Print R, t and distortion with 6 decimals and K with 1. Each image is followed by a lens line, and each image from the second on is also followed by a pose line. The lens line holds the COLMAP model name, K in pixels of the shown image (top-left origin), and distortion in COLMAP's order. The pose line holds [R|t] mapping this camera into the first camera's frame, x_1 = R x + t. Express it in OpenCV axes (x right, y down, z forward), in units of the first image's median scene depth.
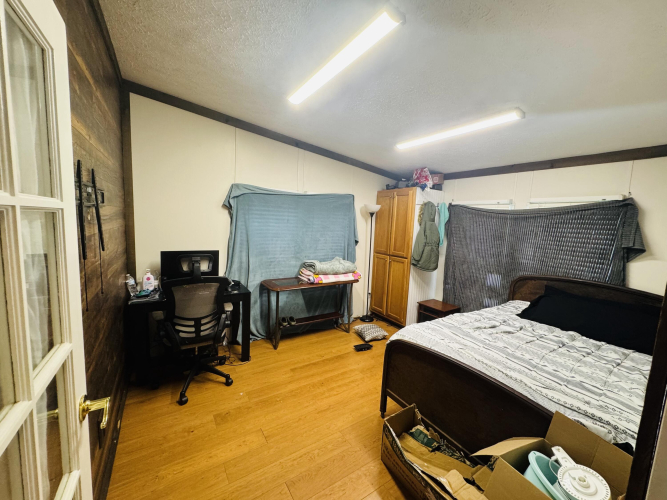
lens RADIAL K [[265.9, 0, 333.9], [0, 265.9, 250.3], [0, 0, 1]] dist [-0.003265, -0.000204]
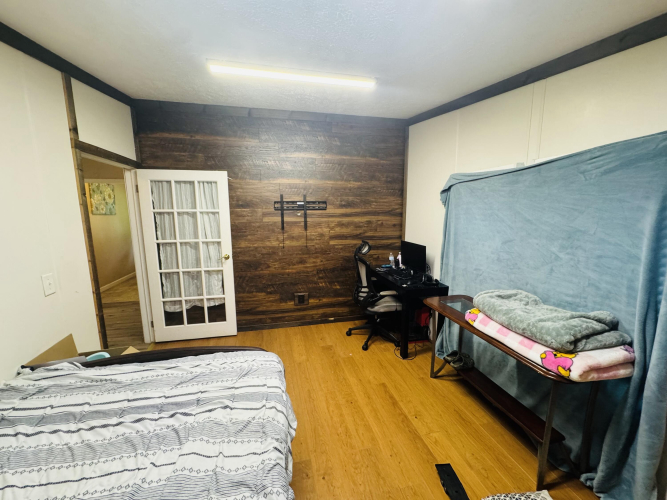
lens RADIAL K [[265.9, 0, 330.8], [0, 265.9, 249.3], [0, 0, 1]] dist [-0.003265, -0.000204]
pose [[-0.340122, 0.087447, -0.936307, 0.660538], [-0.115443, 0.984253, 0.133861, -0.085252], [0.933269, 0.153619, -0.324671, 1.013515]]
